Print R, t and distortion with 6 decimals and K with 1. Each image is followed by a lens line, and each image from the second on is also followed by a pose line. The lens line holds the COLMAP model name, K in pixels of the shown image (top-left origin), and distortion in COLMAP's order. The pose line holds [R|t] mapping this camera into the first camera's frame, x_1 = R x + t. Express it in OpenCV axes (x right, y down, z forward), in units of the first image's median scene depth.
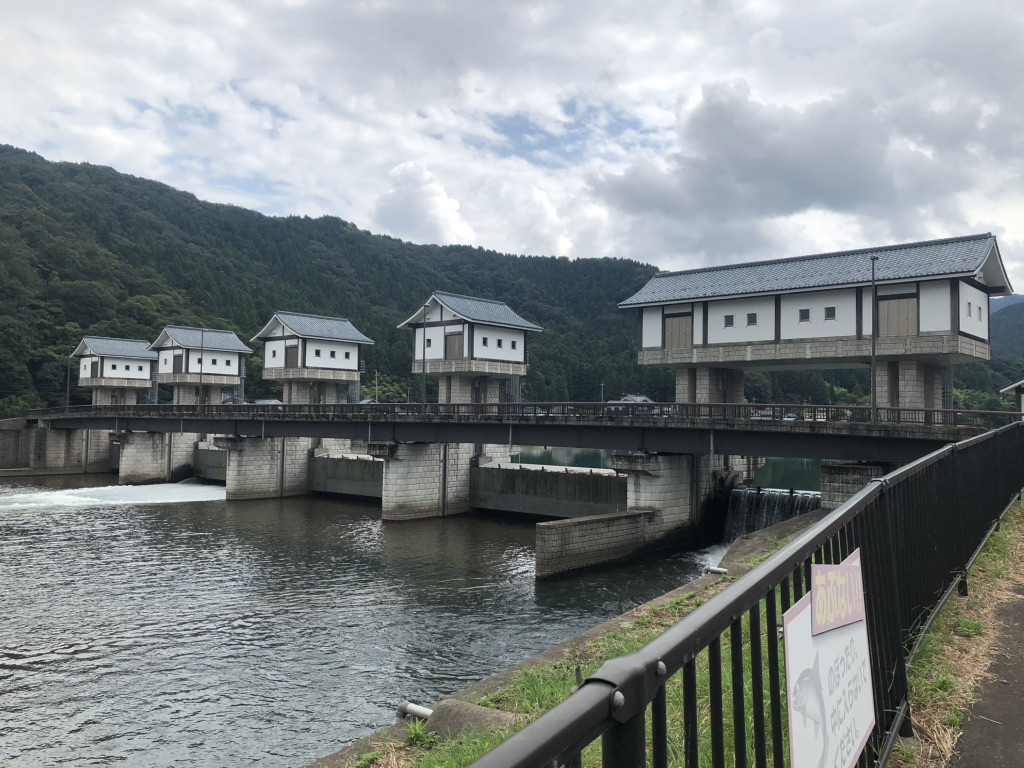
lens RADIAL K [[807.0, 0, 515.9], [0, 807.0, 373.6], [0, 0, 1]] dist [0.062037, -0.045608]
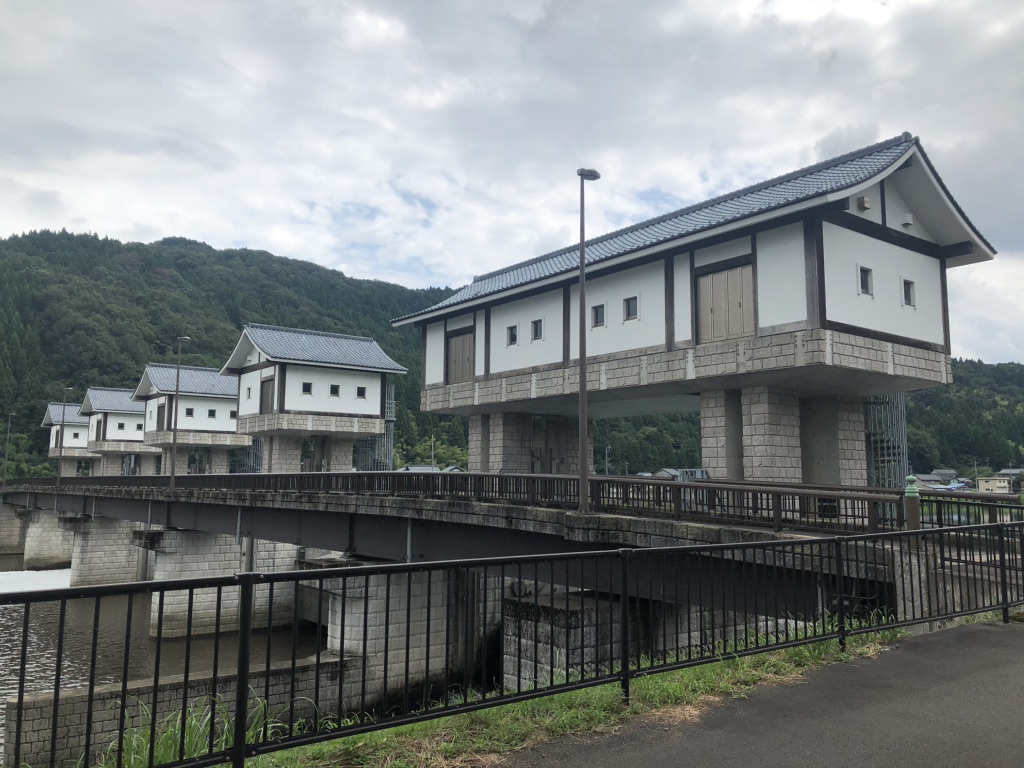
lens RADIAL K [[807.0, 0, 515.9], [0, 807.0, 375.3], [0, 0, 1]] dist [0.062037, -0.045608]
pose [[0.979189, -0.032761, -0.200287, 0.258773], [0.016957, 0.996641, -0.080118, 0.009570], [0.202239, 0.075054, 0.976456, 0.274118]]
